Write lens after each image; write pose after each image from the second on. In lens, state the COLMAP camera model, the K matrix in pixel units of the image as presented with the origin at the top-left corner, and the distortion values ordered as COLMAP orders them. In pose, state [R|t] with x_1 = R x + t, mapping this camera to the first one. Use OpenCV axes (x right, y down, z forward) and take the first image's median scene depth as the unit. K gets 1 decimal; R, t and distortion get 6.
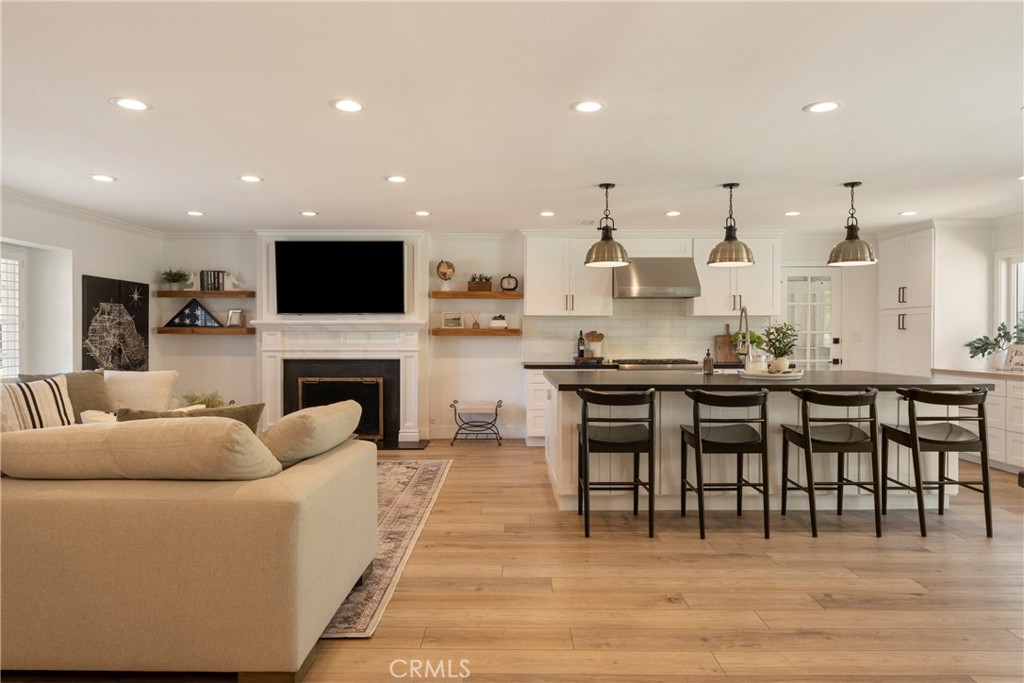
lens RADIAL K [[625.0, 0, 512.0], [0, 625.0, 341.5], [0, 0, 1]] dist [0.009576, 0.001044]
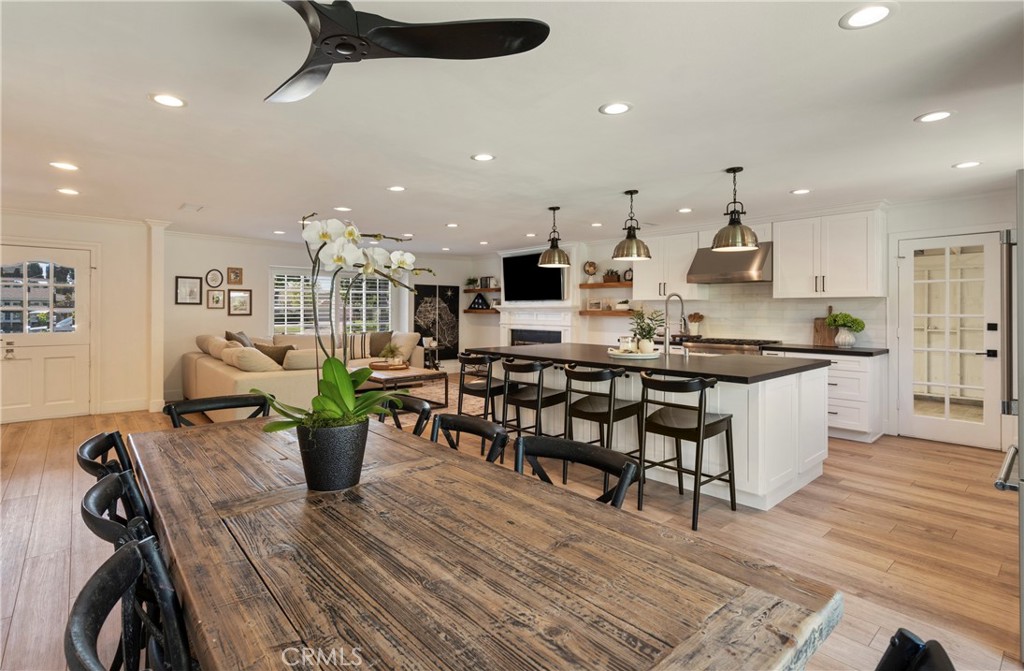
lens RADIAL K [[498.7, 0, 507.7], [0, 498.7, 306.8], [0, 0, 1]] dist [-0.002209, 0.000946]
pose [[0.654744, -0.003560, -0.755842, 0.619396], [-0.009560, 0.999870, -0.012990, -0.012713], [0.755790, 0.015731, 0.654625, 0.143379]]
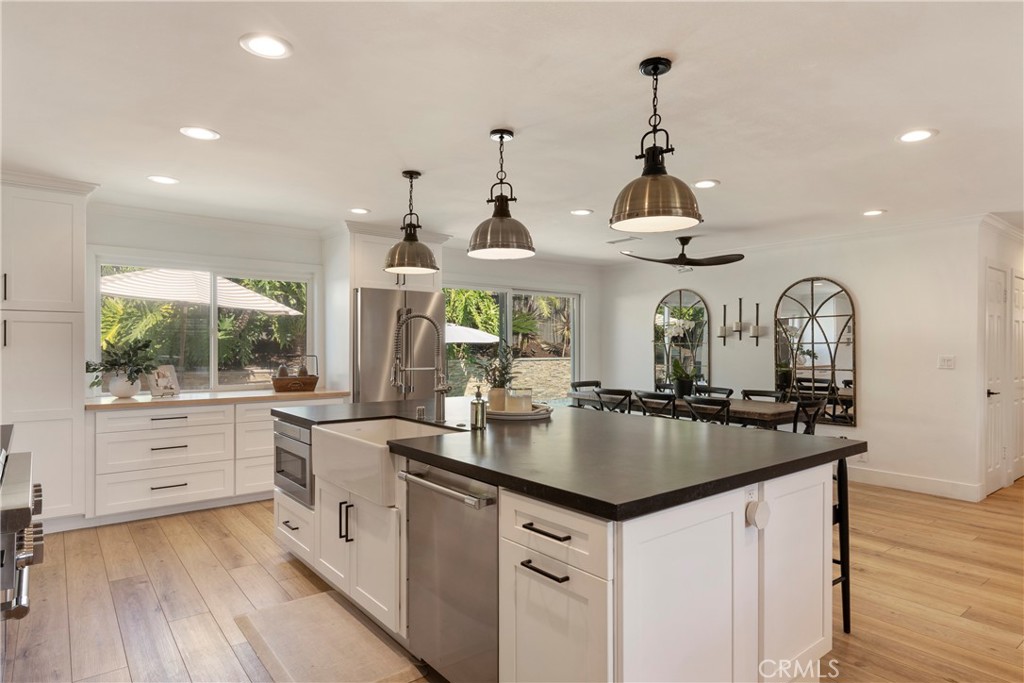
lens RADIAL K [[584.8, 0, 512.0], [0, 584.8, 347.6], [0, 0, 1]] dist [0.004274, 0.001638]
pose [[-0.618346, -0.004818, 0.785891, -0.098571], [0.003616, 0.999953, 0.008976, -0.020525], [-0.785898, 0.008392, -0.618300, 0.939161]]
